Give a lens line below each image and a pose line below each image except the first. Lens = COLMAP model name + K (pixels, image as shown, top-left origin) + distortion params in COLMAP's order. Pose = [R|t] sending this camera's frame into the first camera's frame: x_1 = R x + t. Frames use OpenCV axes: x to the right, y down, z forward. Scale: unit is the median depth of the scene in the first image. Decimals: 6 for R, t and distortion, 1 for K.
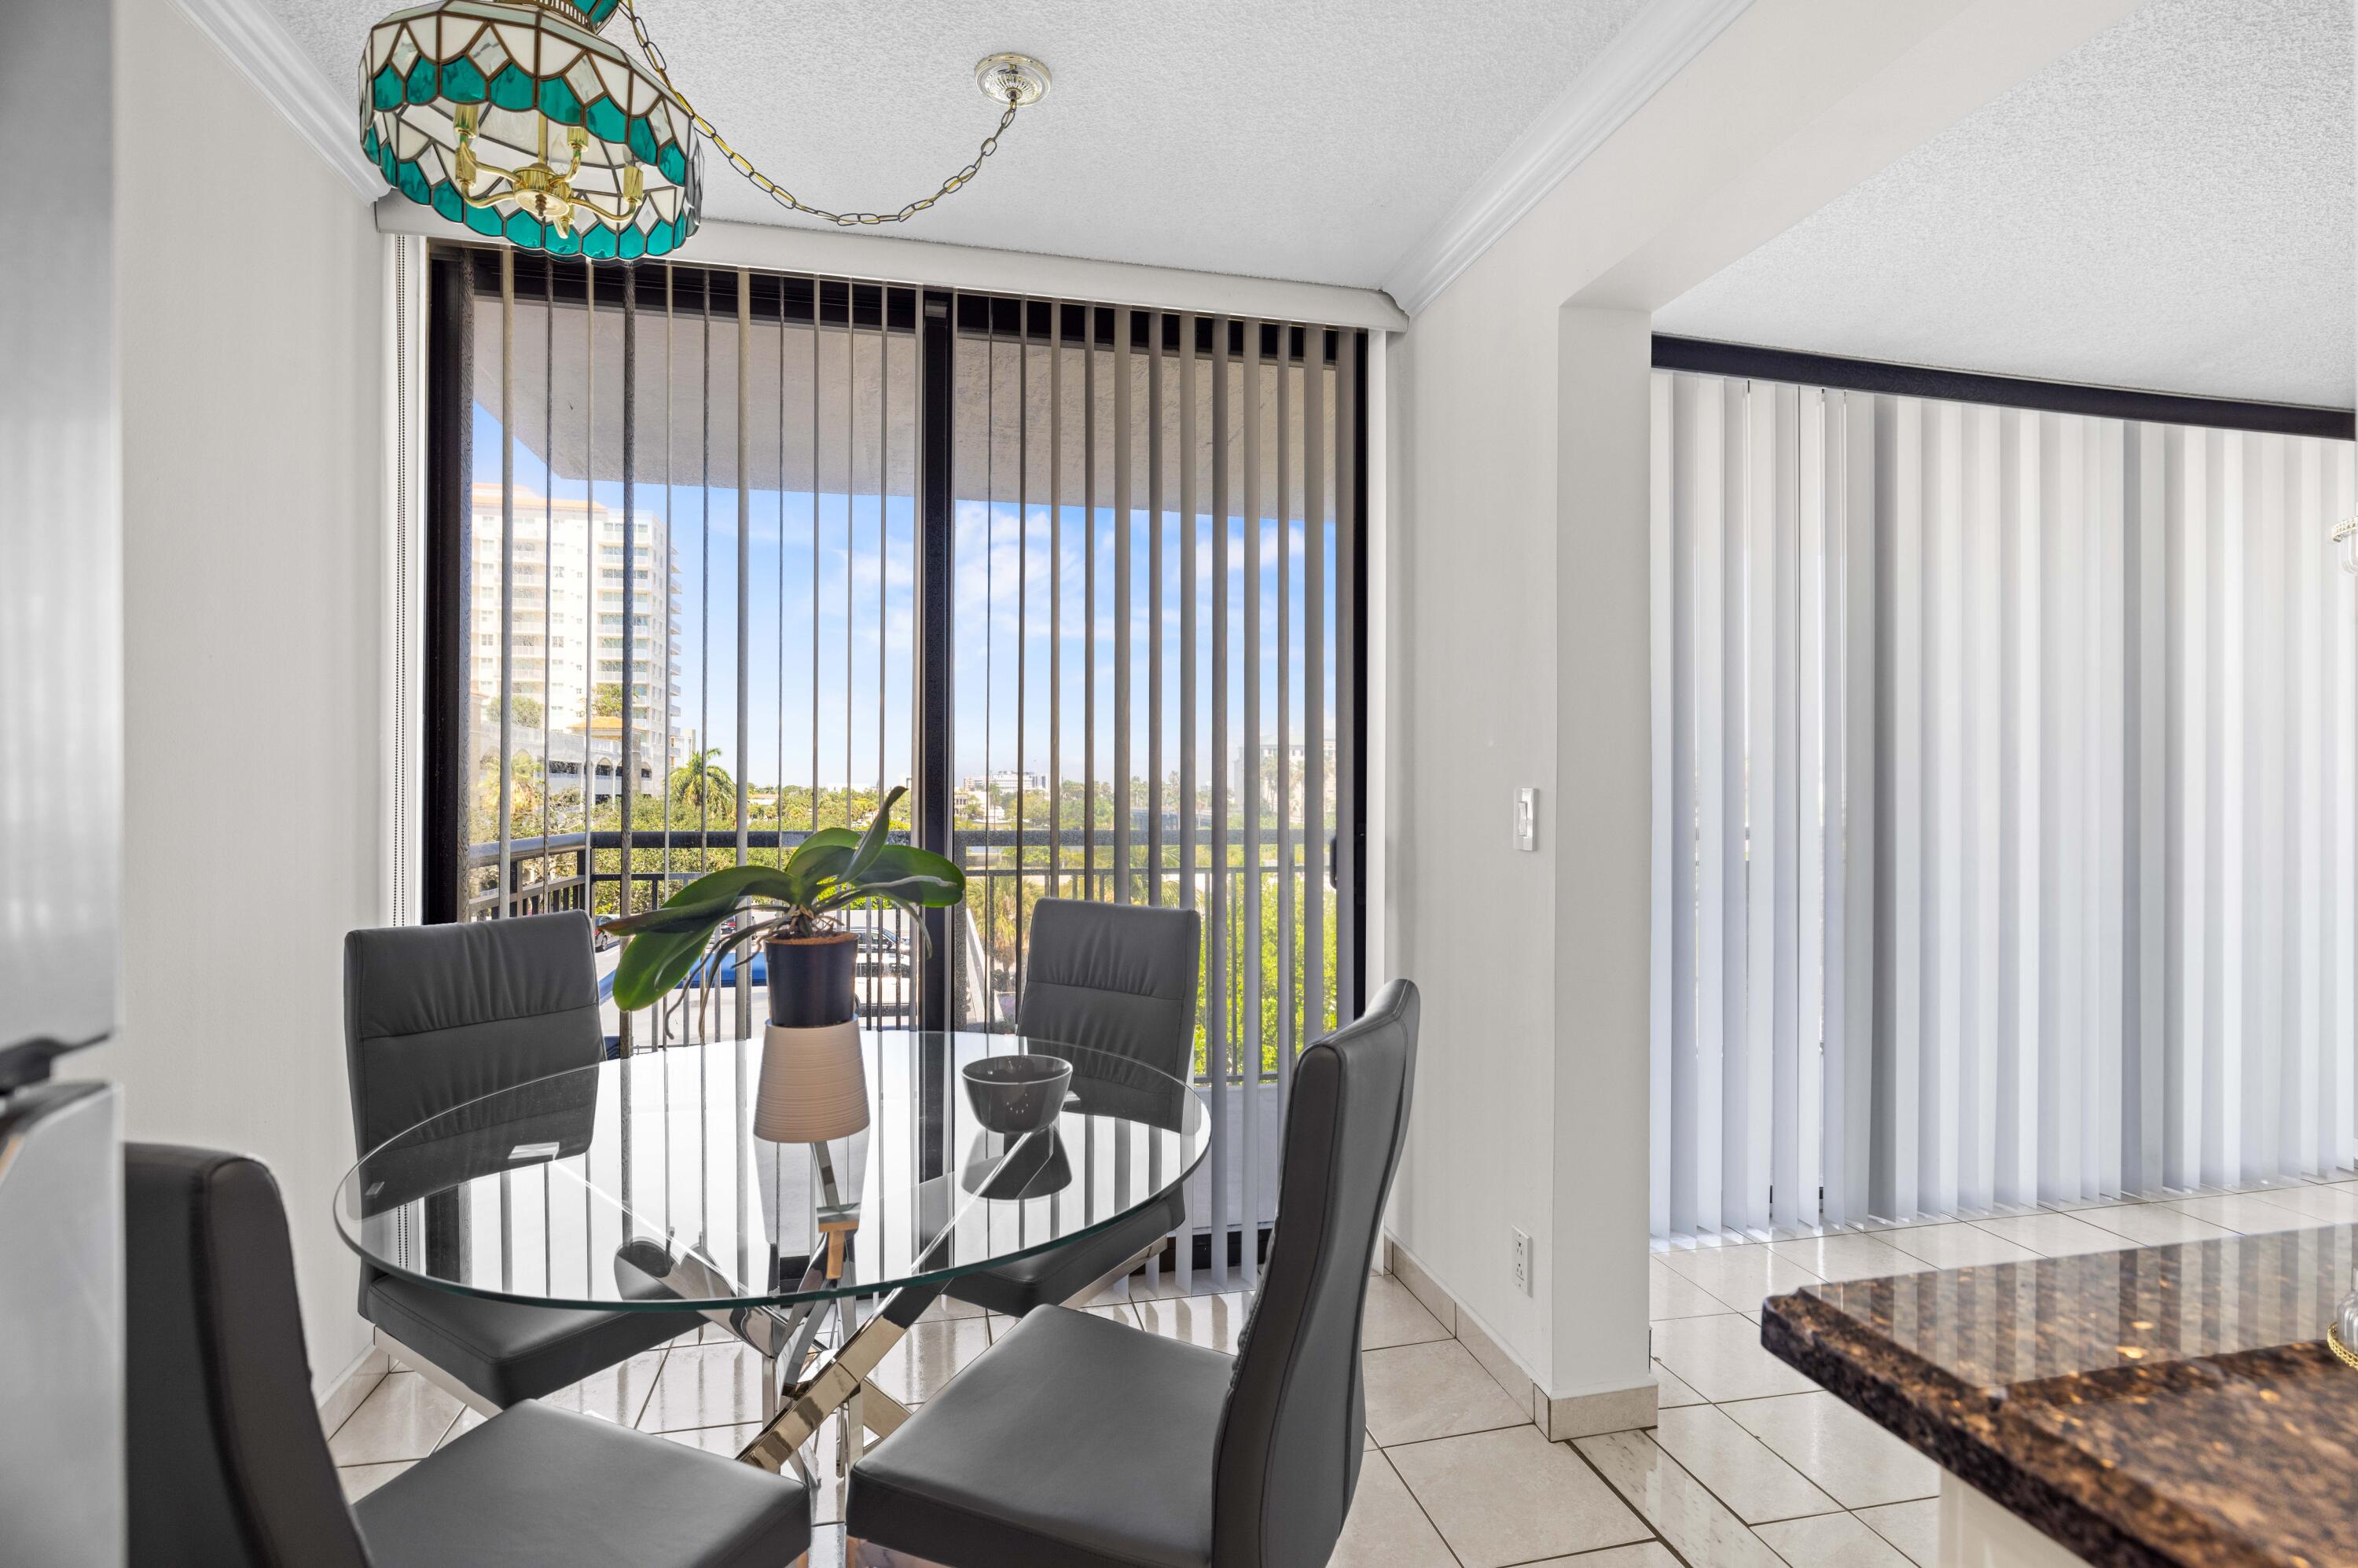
lens RADIAL K [[1171.7, 0, 1179.0], [0, 1171.7, 784.0], [0, 0, 1]] dist [-0.003626, -0.000084]
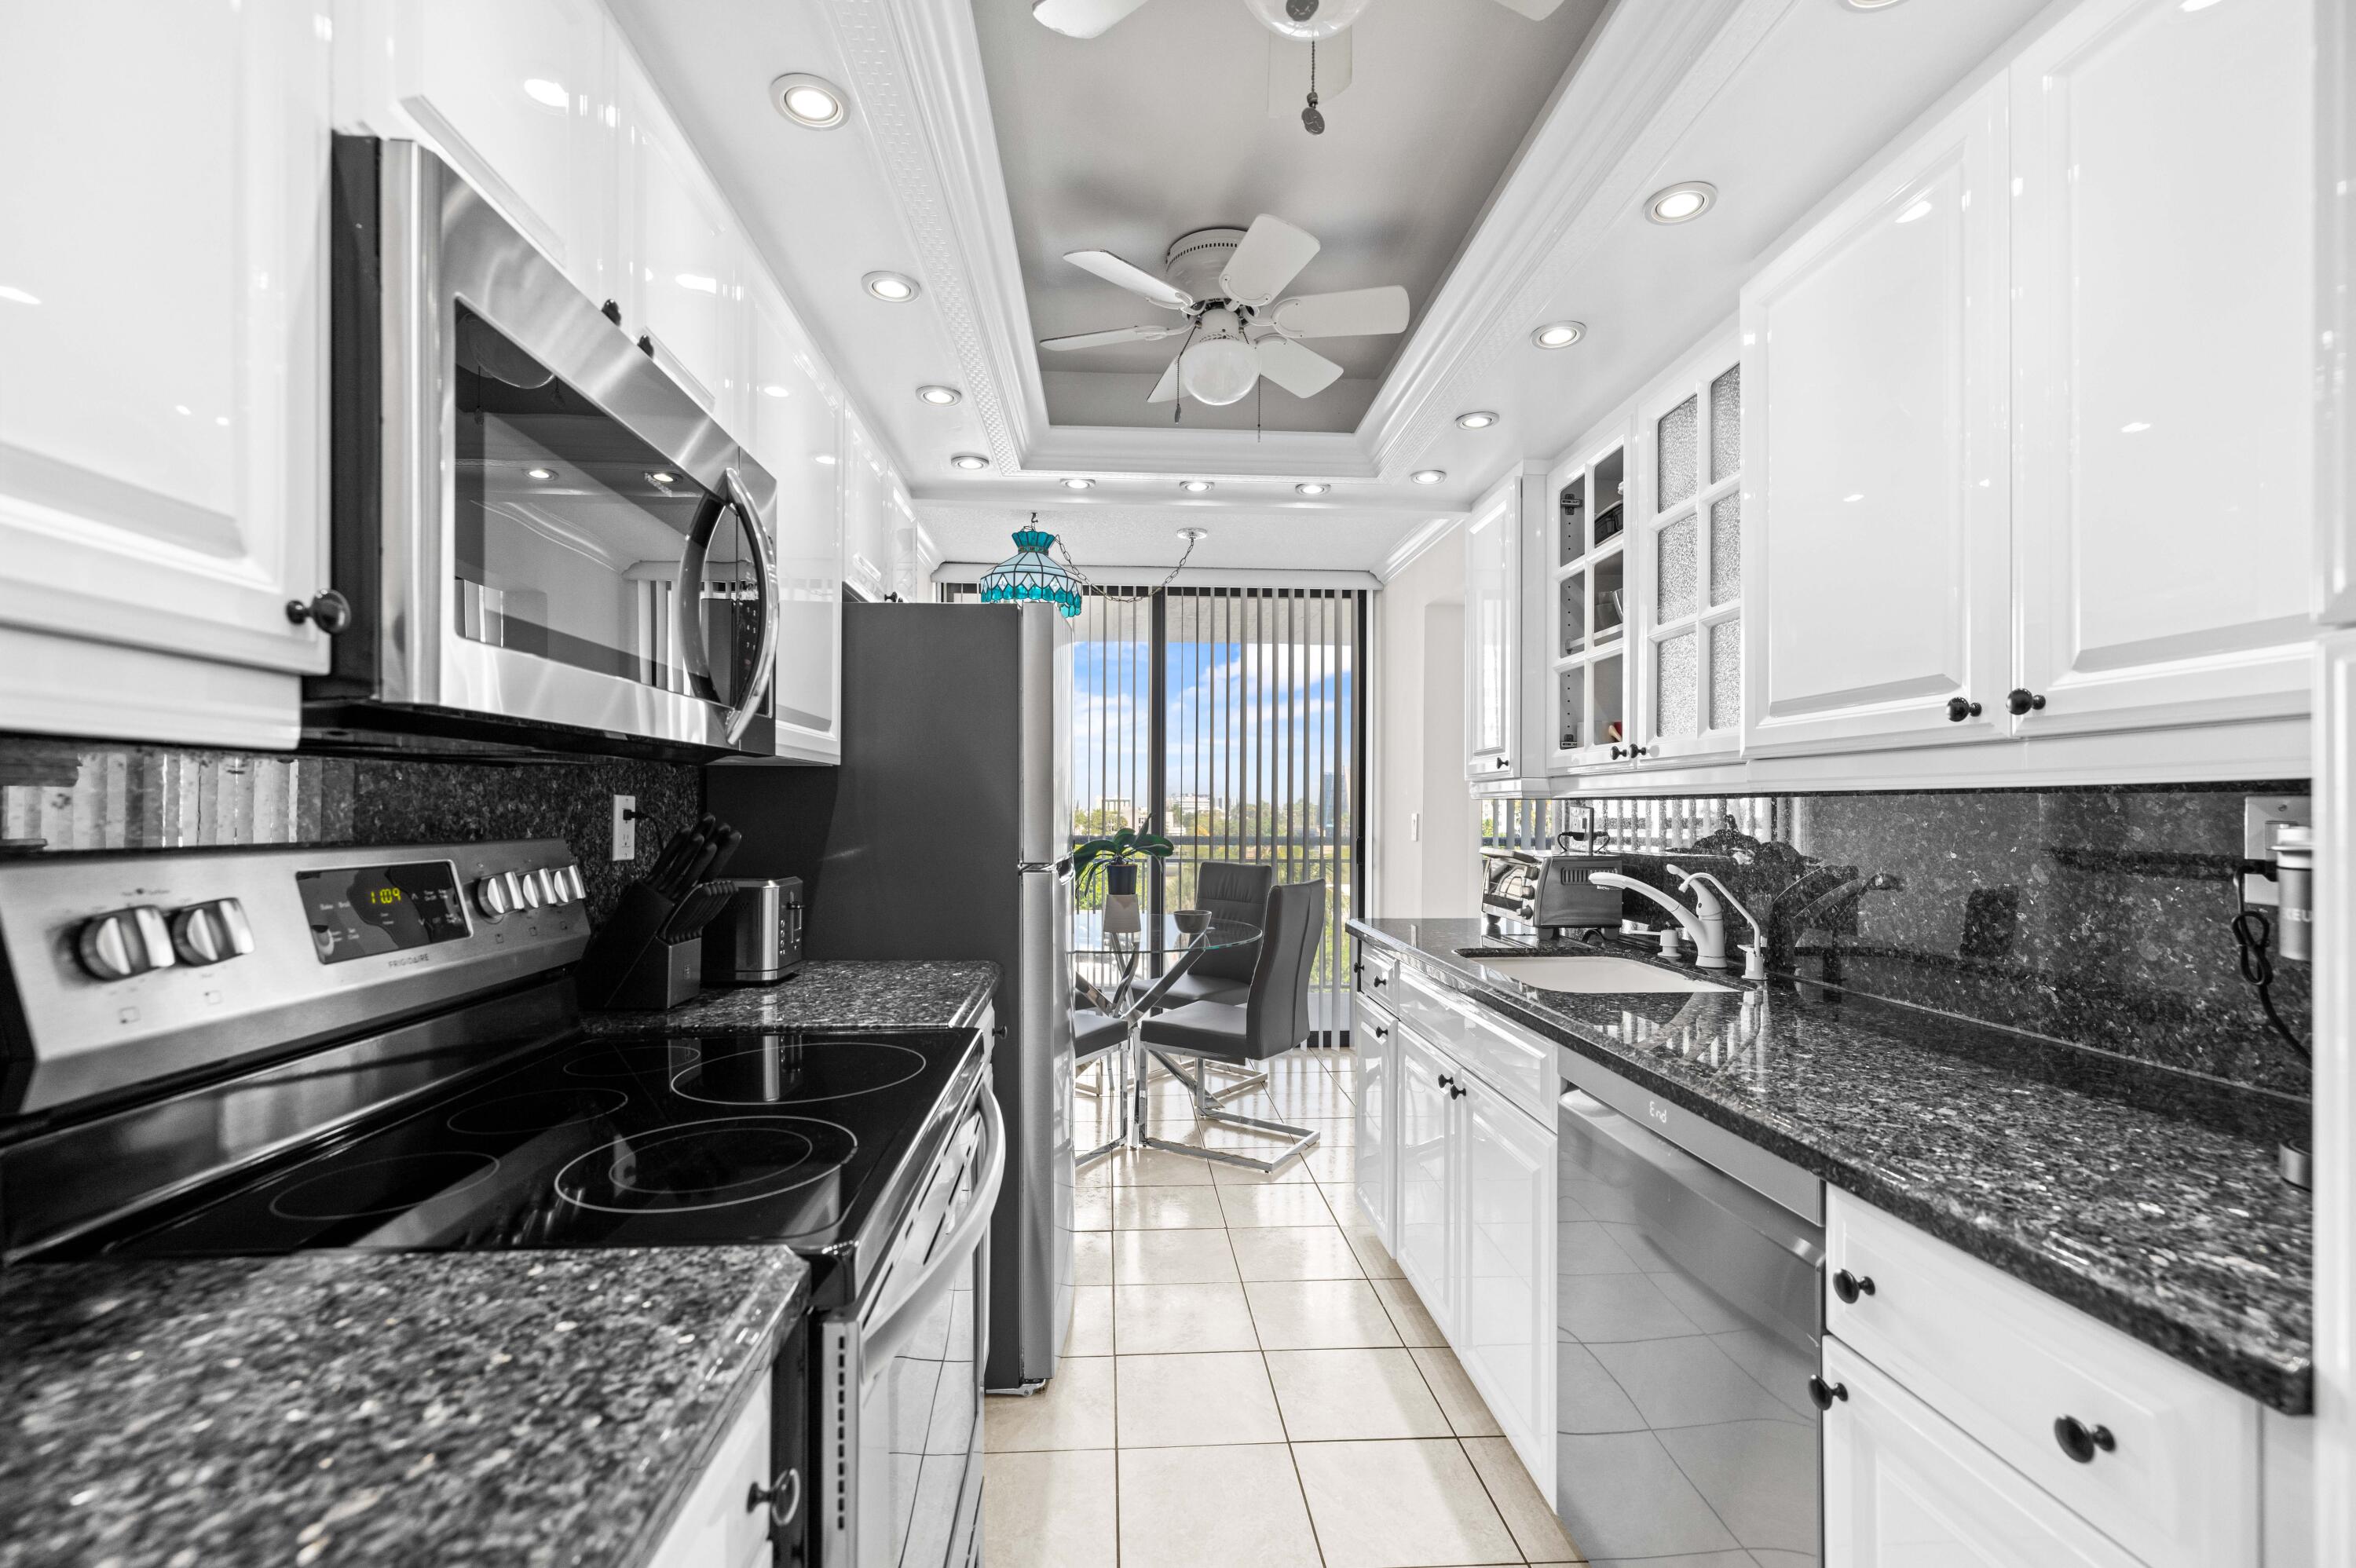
lens RADIAL K [[1003.7, 0, 1182.4], [0, 1003.7, 810.6], [0, 0, 1]] dist [0.000297, 0.000138]
pose [[0.987679, -0.000445, -0.156493, 0.152084], [0.001208, 0.999988, 0.004779, -0.009401], [0.156489, -0.004909, 0.987667, -0.987734]]
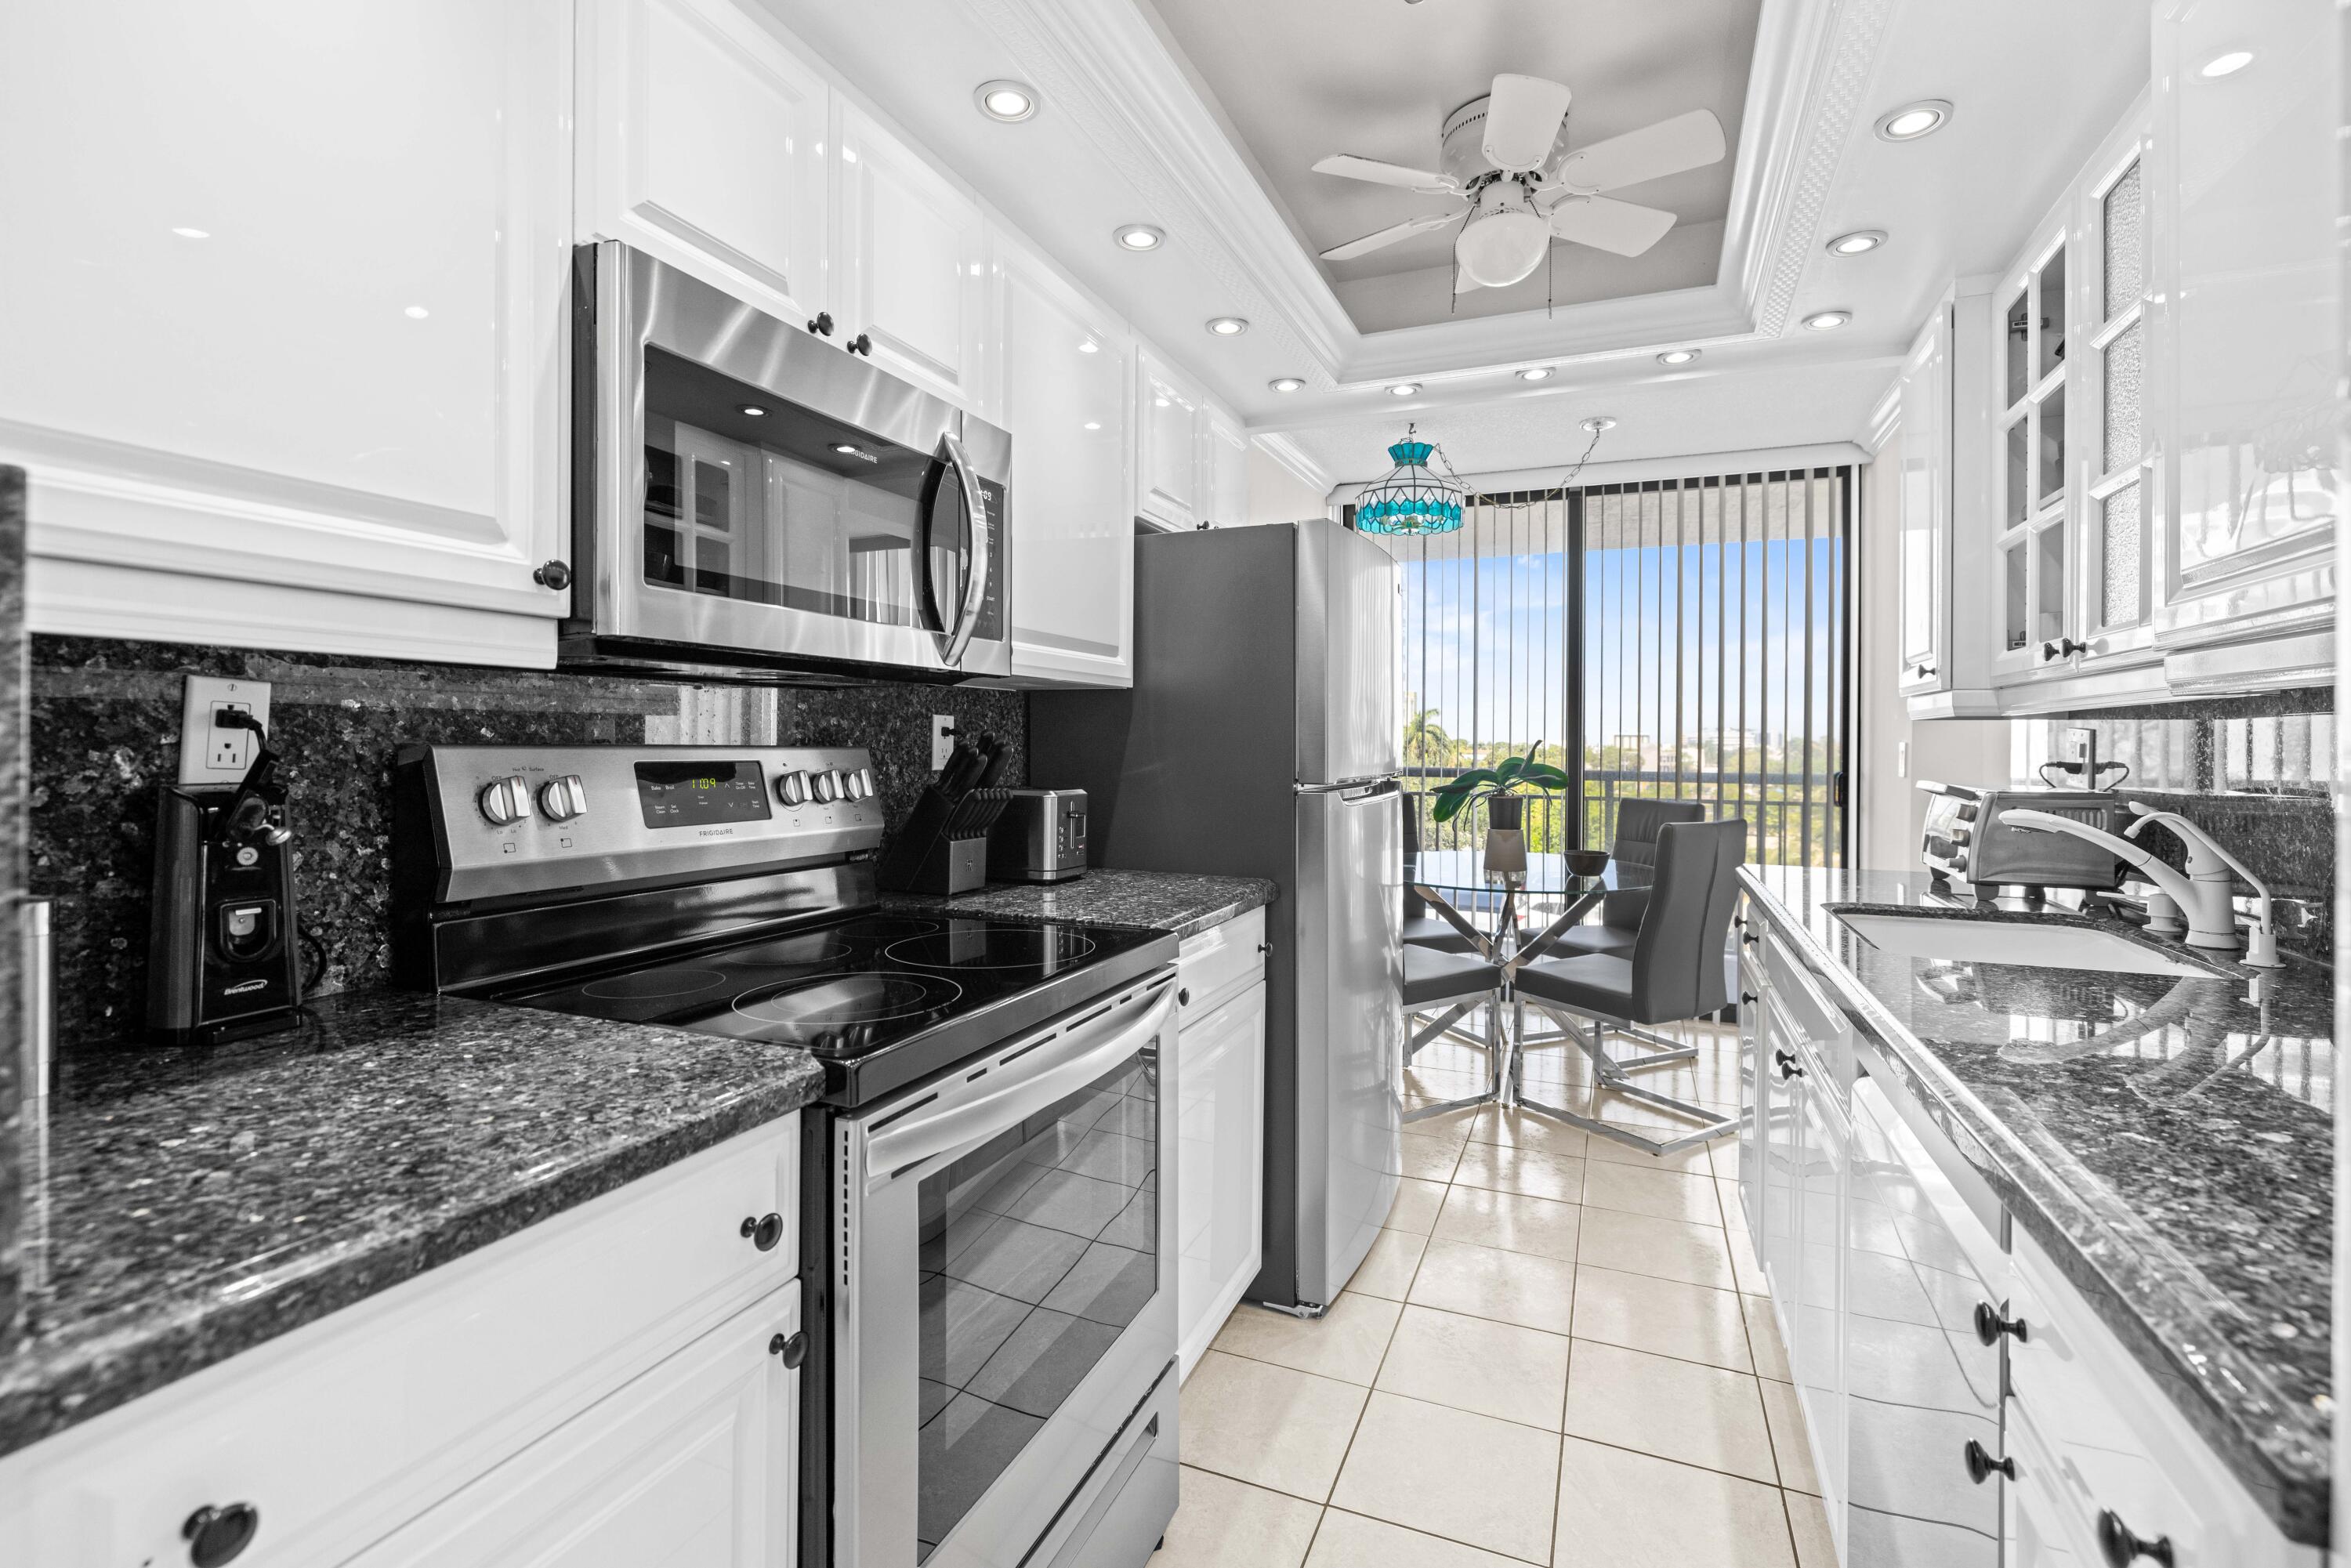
lens RADIAL K [[1063.3, 0, 1175.8], [0, 1063.3, 748.4], [0, 0, 1]] dist [-0.006378, 0.000537]
pose [[0.816699, 0.005220, -0.577040, 0.319929], [-0.000699, 0.999967, 0.008056, 0.002929], [0.577063, -0.006175, 0.816676, -0.960709]]
